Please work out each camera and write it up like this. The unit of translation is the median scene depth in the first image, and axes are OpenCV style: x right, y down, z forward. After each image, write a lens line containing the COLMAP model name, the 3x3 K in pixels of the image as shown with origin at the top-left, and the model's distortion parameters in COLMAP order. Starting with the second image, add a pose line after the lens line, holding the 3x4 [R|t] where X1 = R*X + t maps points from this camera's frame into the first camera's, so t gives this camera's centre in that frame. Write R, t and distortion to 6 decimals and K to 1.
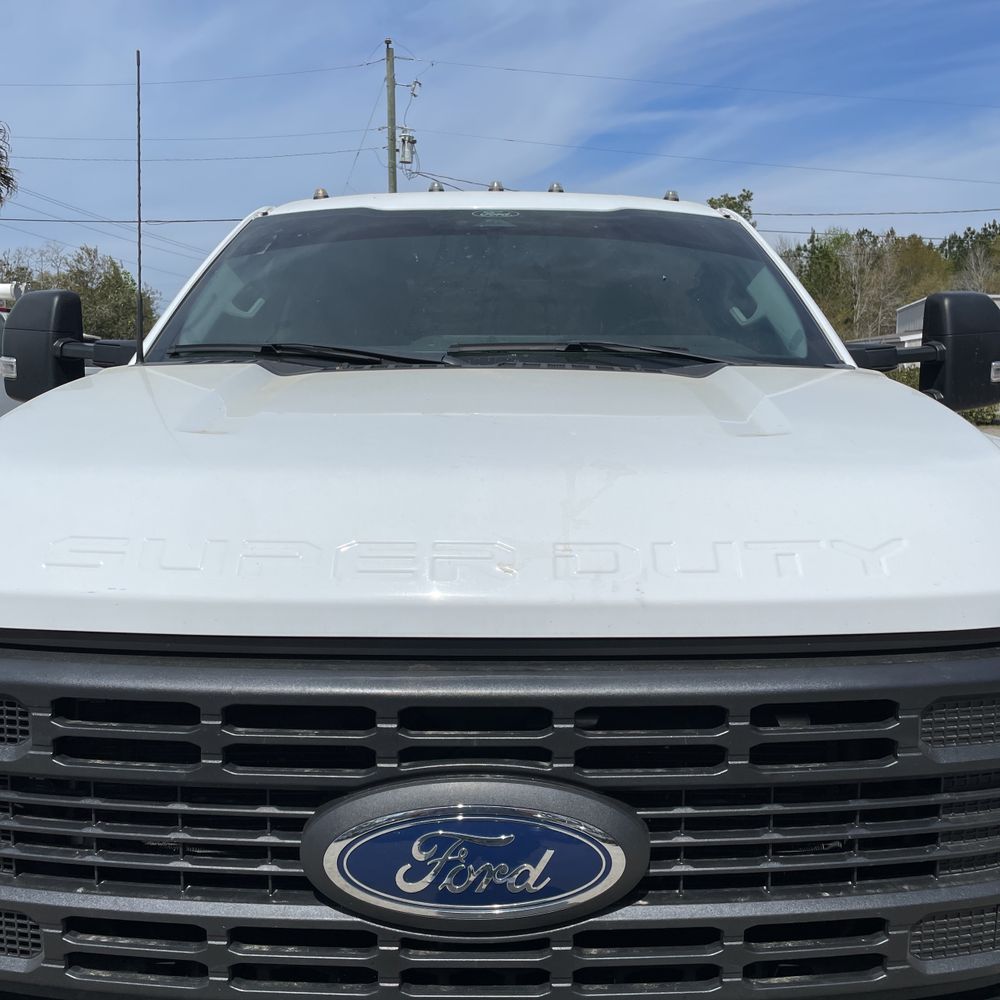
lens RADIAL K [[1030.7, 0, 501.2], [0, 1030.7, 494.1], [0, 0, 1]] dist [0.050682, 0.000000]
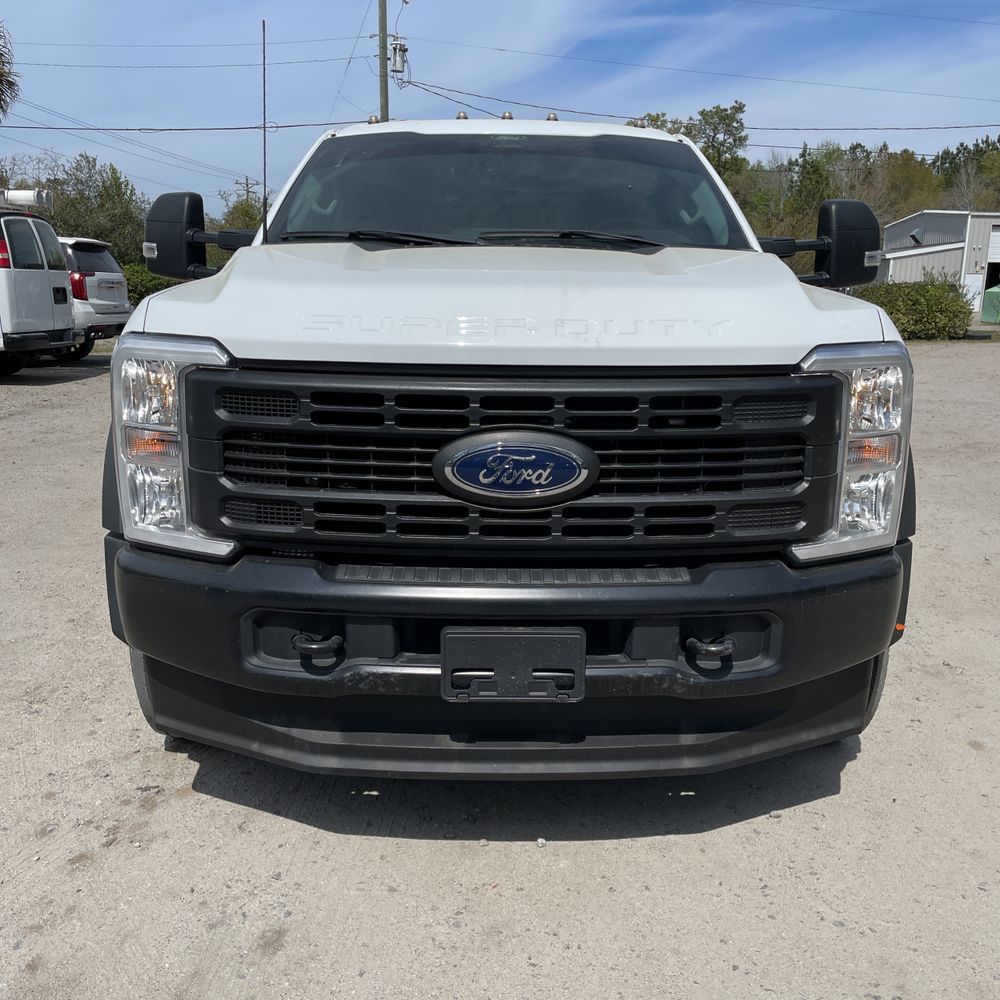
lens RADIAL K [[1030.7, 0, 504.5], [0, 1030.7, 509.1], [0, 0, 1]] dist [0.050682, 0.000000]
pose [[0.999847, 0.003923, 0.017029, -0.036274], [-0.005461, 0.995814, 0.091244, 0.103917], [-0.016600, -0.091323, 0.995683, -0.460751]]
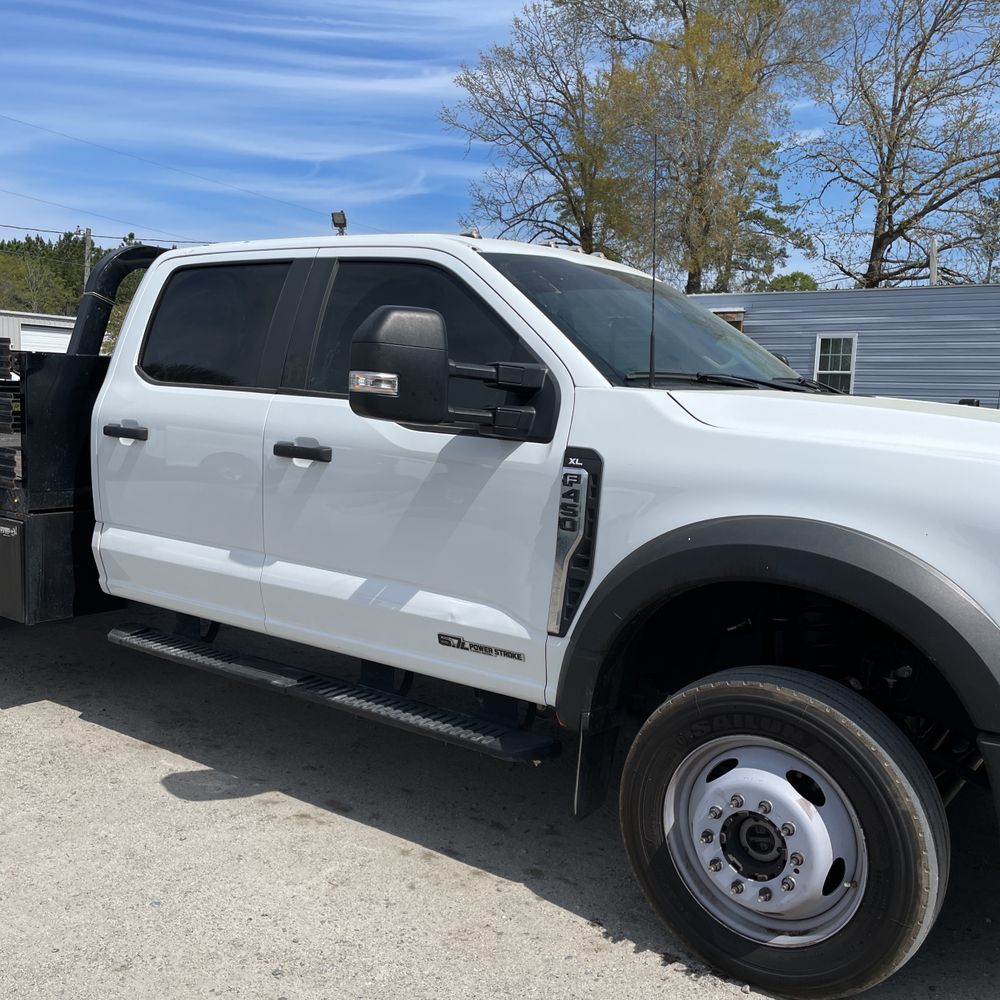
lens RADIAL K [[1030.7, 0, 496.7], [0, 1030.7, 506.6], [0, 0, 1]] dist [0.050682, 0.000000]
pose [[0.592681, -0.073511, 0.802076, -1.403543], [0.074074, 0.996581, 0.036602, -0.044098], [-0.802024, 0.037720, 0.596100, 0.418144]]
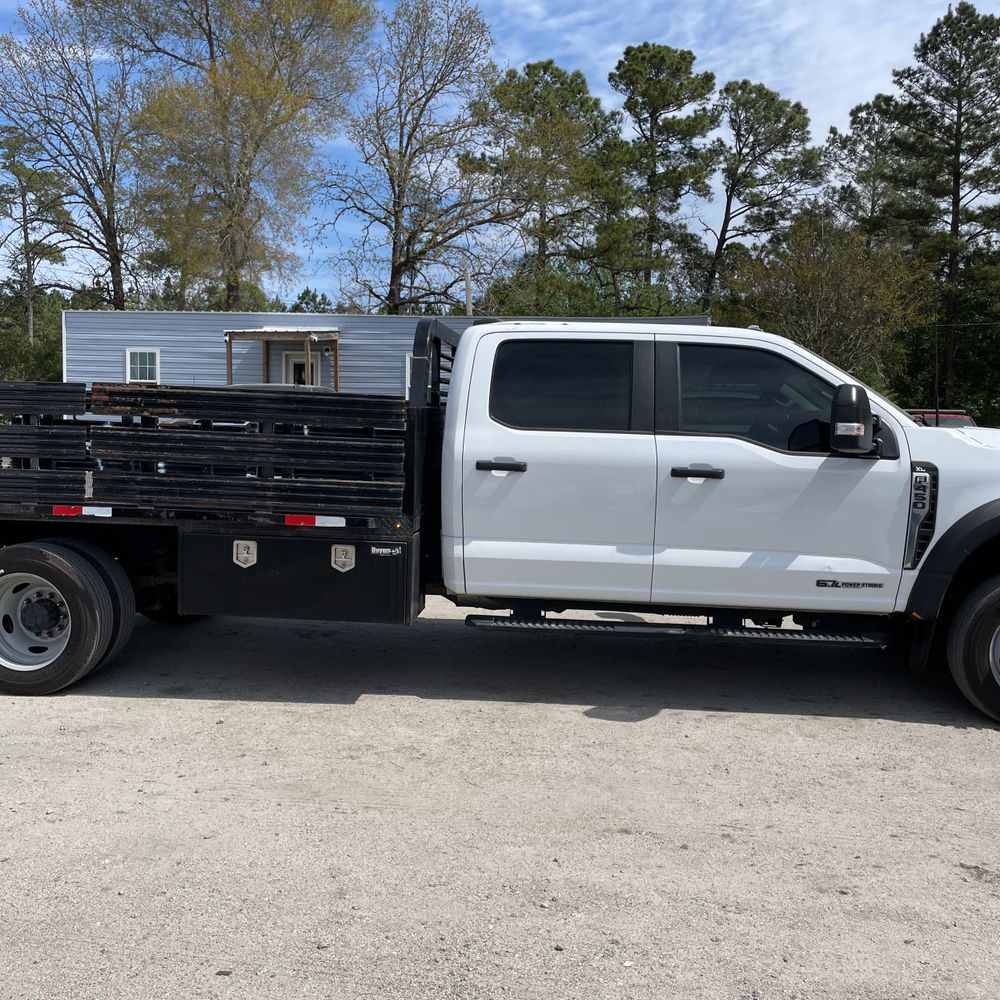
lens RADIAL K [[1030.7, 0, 491.7], [0, 1030.7, 501.1], [0, 0, 1]] dist [0.050682, 0.000000]
pose [[0.087232, -0.090882, 0.992034, -2.566184], [0.113698, 0.990231, 0.080719, -0.249729], [-0.989678, 0.105751, 0.096713, 1.698014]]
